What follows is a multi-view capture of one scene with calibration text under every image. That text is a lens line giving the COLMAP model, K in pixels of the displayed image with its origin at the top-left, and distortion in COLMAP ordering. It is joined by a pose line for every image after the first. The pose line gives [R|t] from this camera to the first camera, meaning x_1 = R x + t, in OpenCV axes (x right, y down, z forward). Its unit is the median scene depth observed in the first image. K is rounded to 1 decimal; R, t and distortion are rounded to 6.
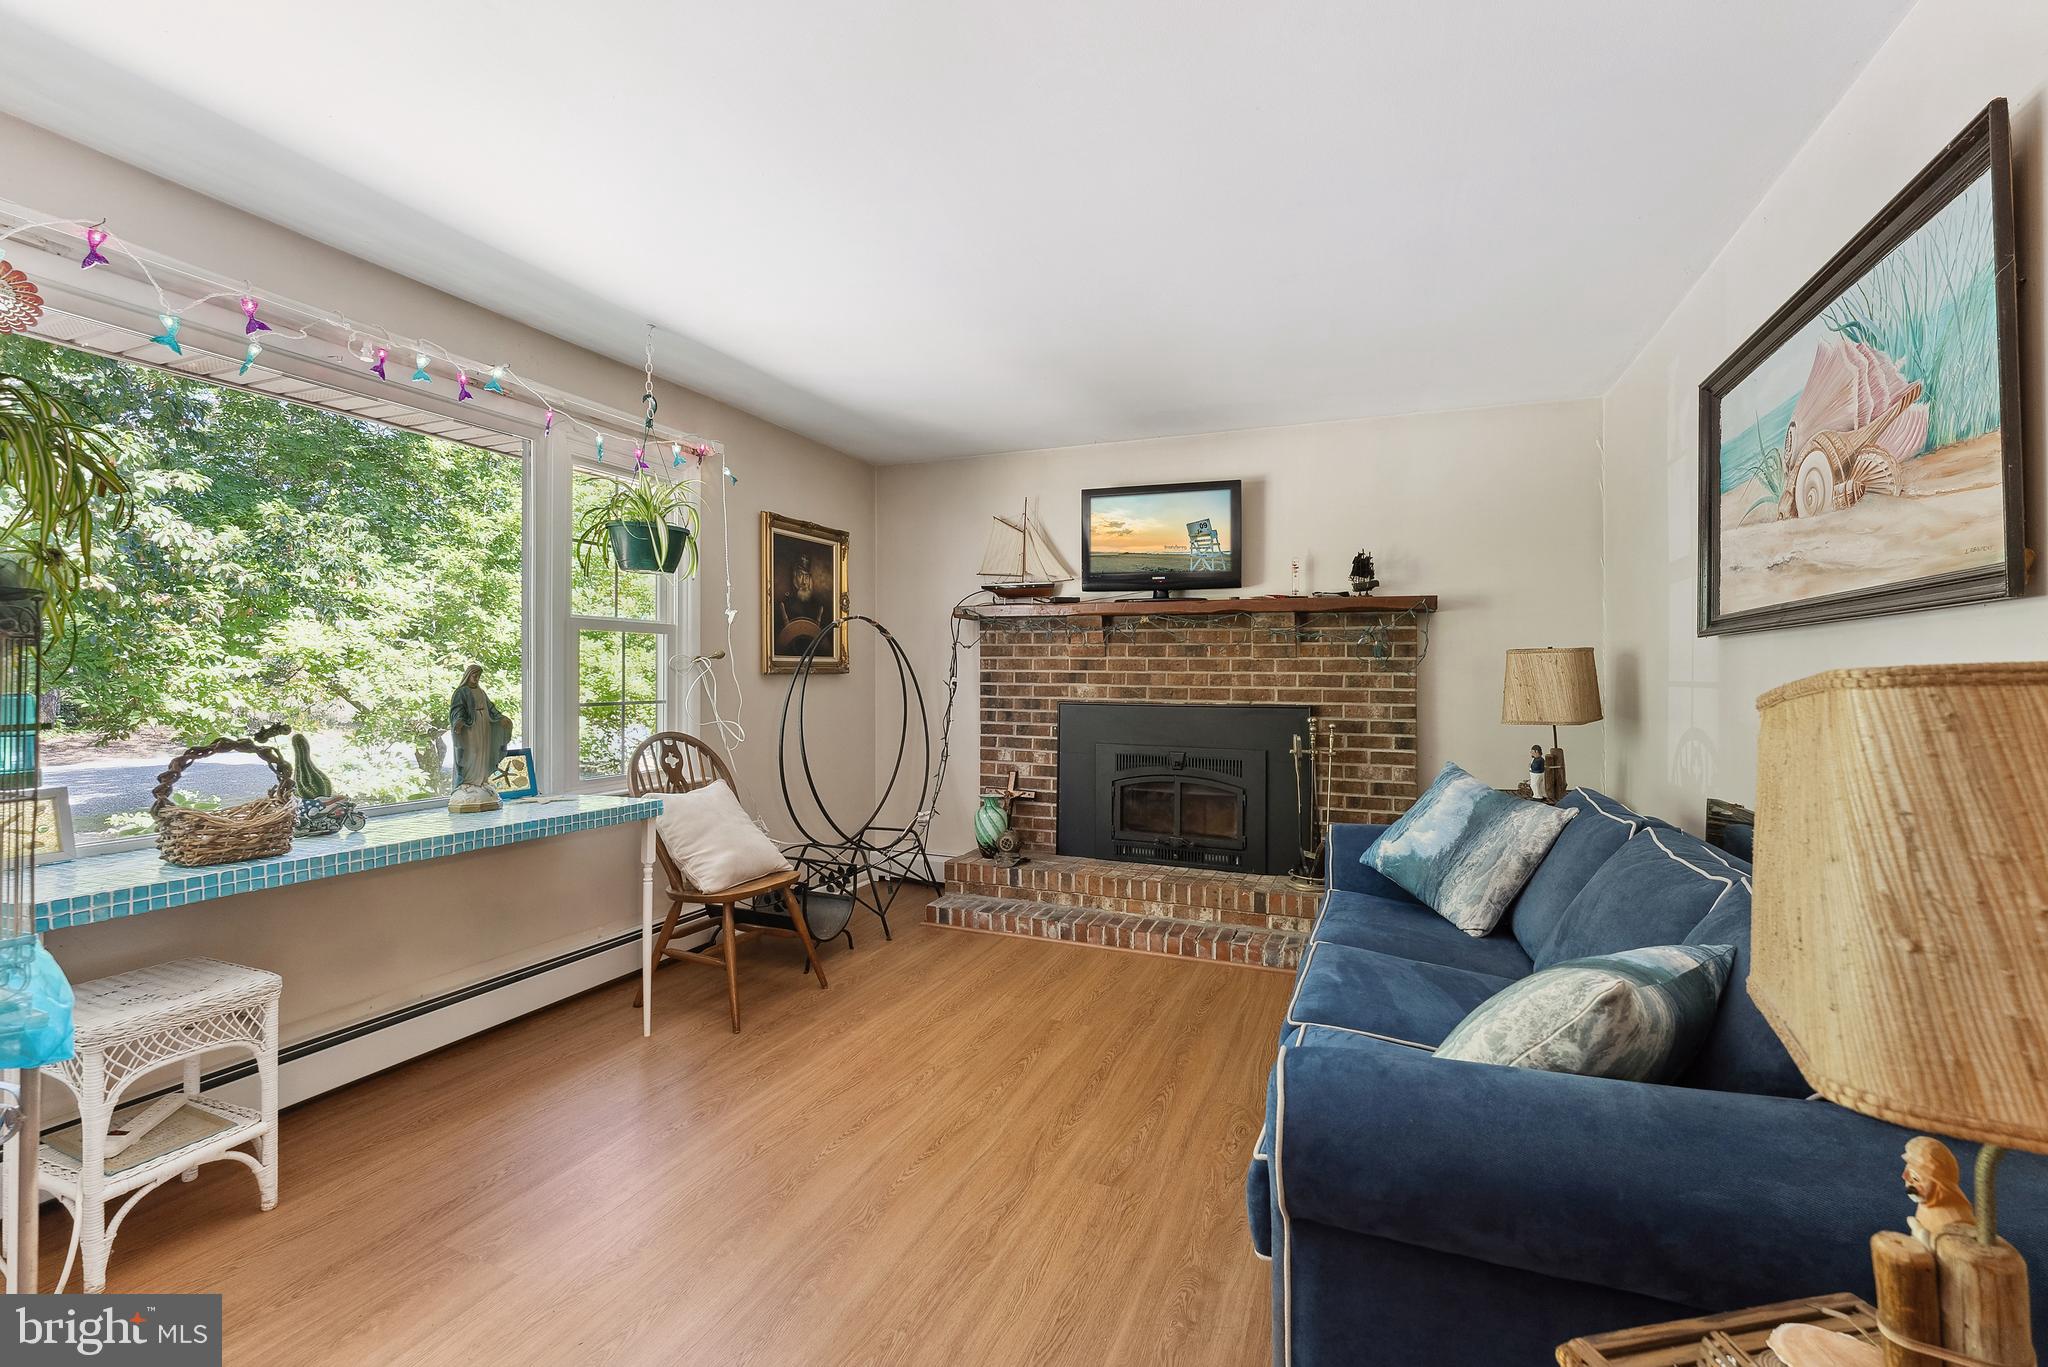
lens RADIAL K [[867.5, 0, 1033.0], [0, 867.5, 674.1], [0, 0, 1]] dist [-0.003316, 0.000098]
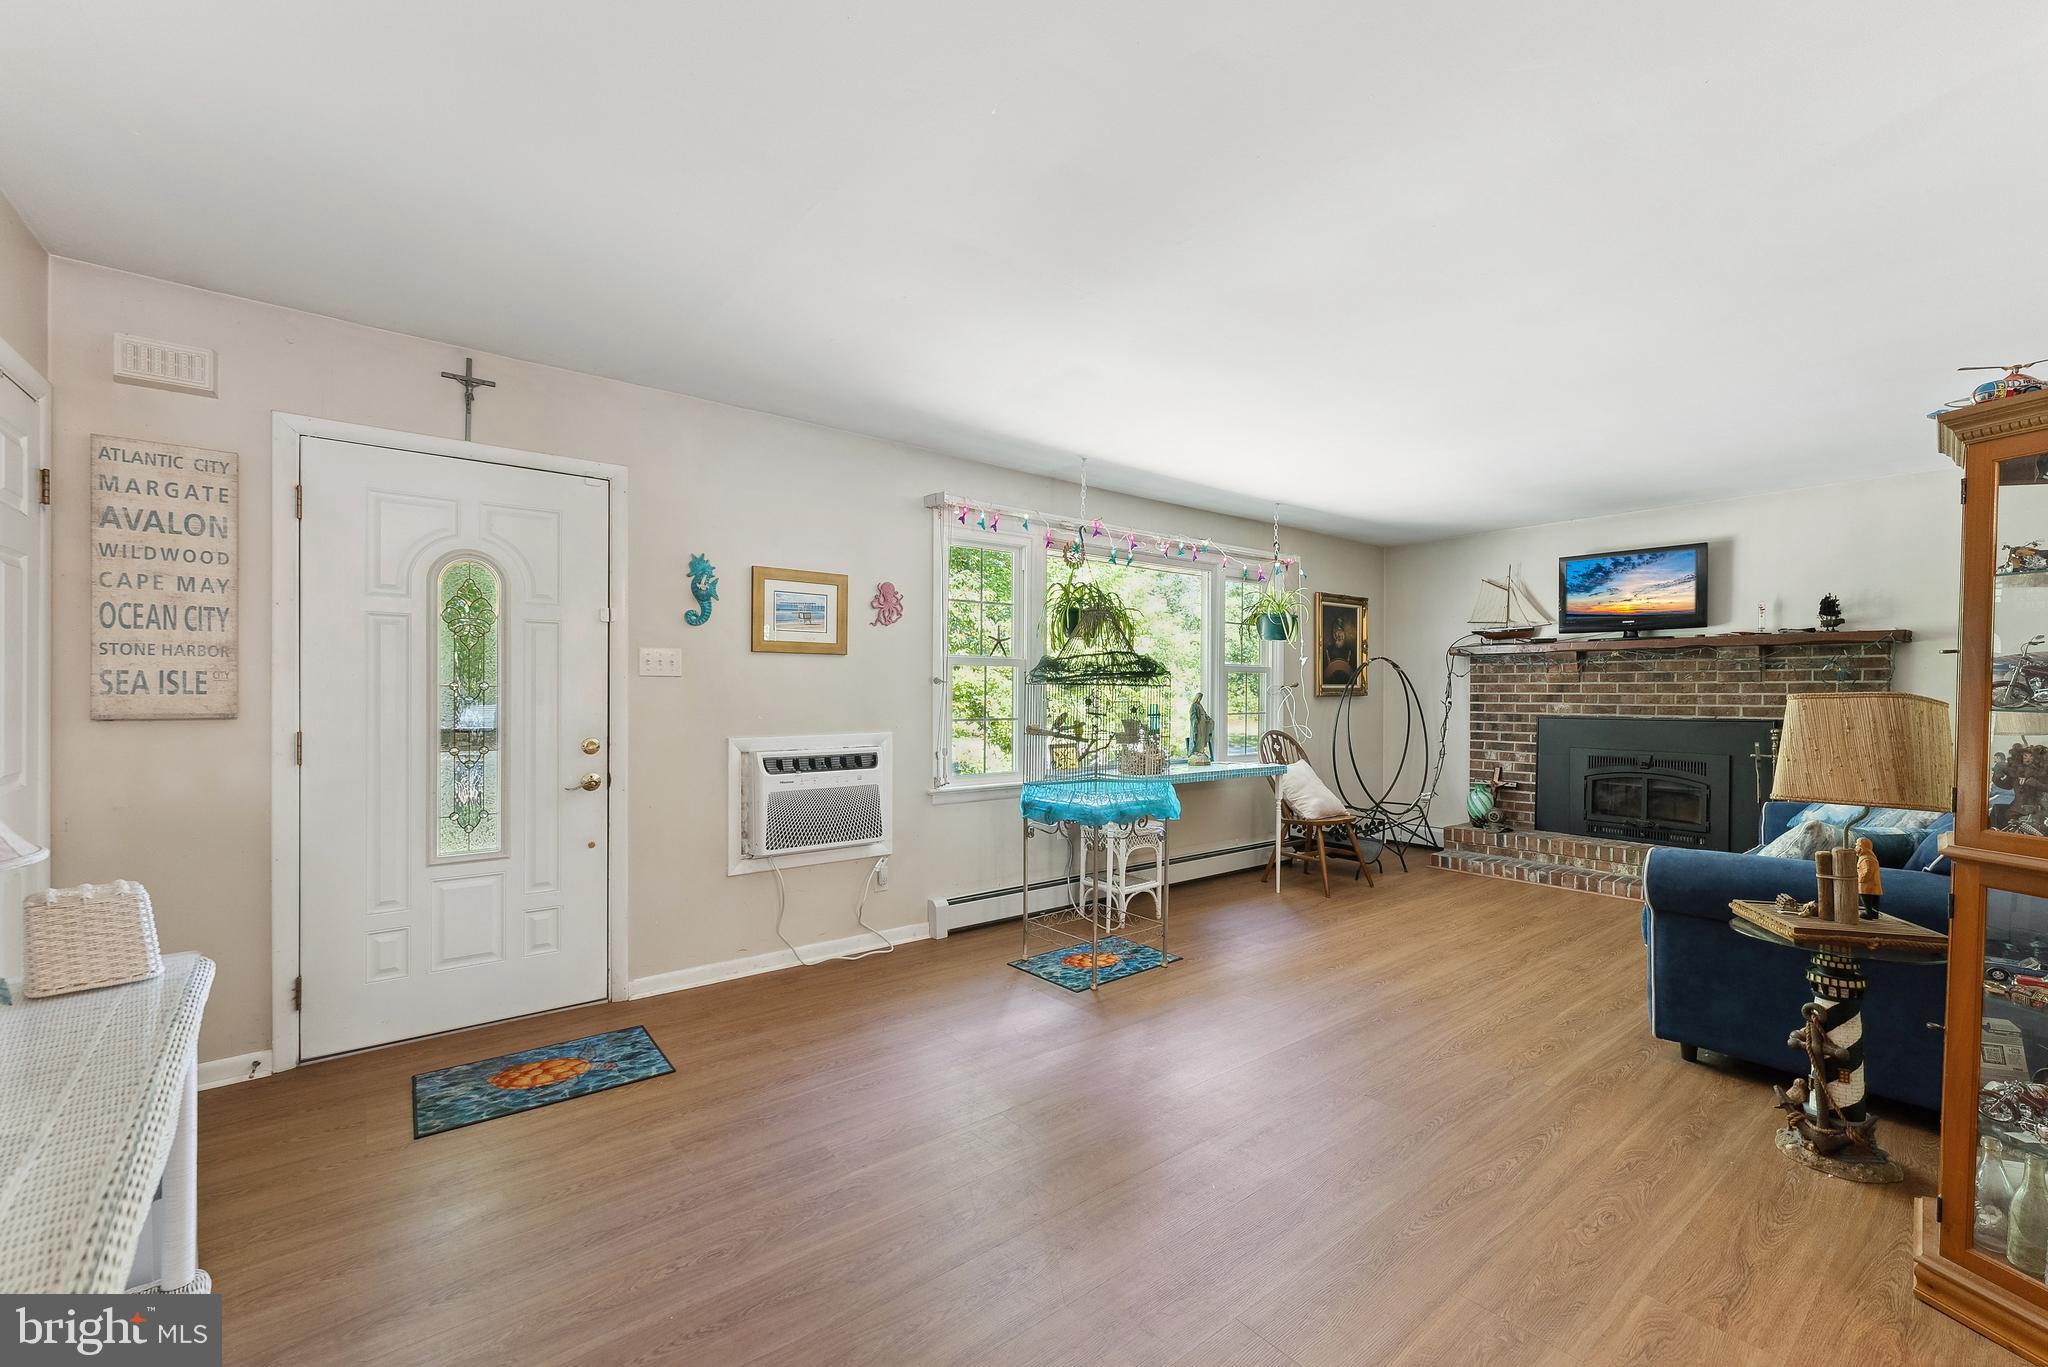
lens RADIAL K [[855.1, 0, 1015.3], [0, 855.1, 712.3], [0, 0, 1]] dist [0.002879, 0.000320]
pose [[0.873296, 0.005259, -0.487161, -0.034537], [0.004124, 0.999826, 0.018186, -0.001680], [0.487172, -0.017891, 0.873123, -0.612267]]
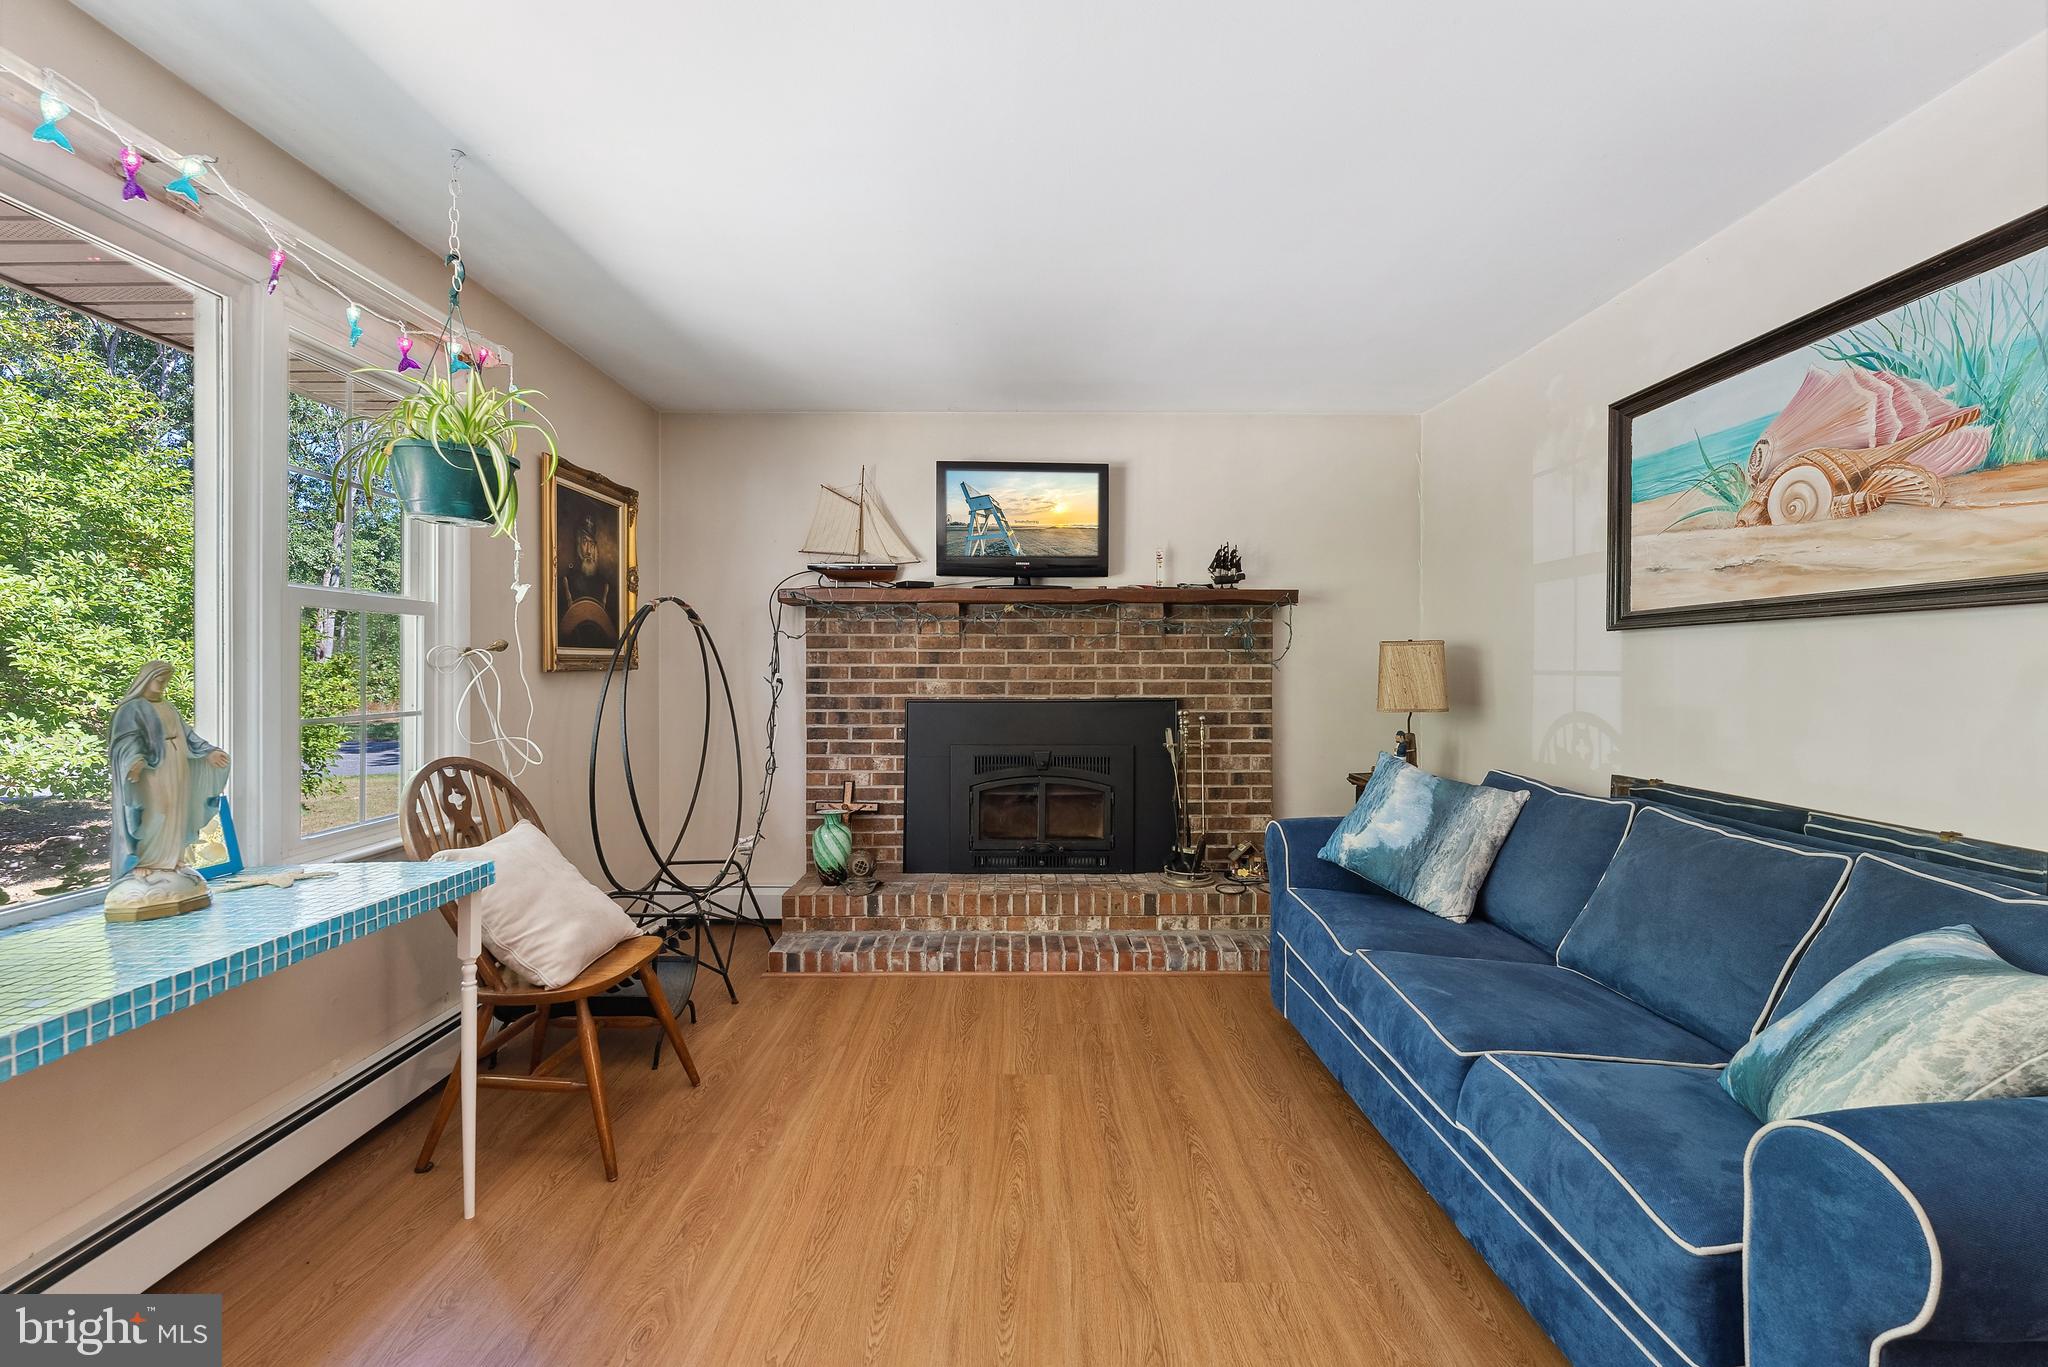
lens RADIAL K [[859.3, 0, 1023.0], [0, 859.3, 667.4], [0, 0, 1]] dist [0.000337, -0.000018]
pose [[0.923831, -0.008242, 0.382712, -0.215910], [0.007857, 0.999966, 0.002569, -0.002648], [-0.382720, 0.000633, 0.923864, 0.162649]]
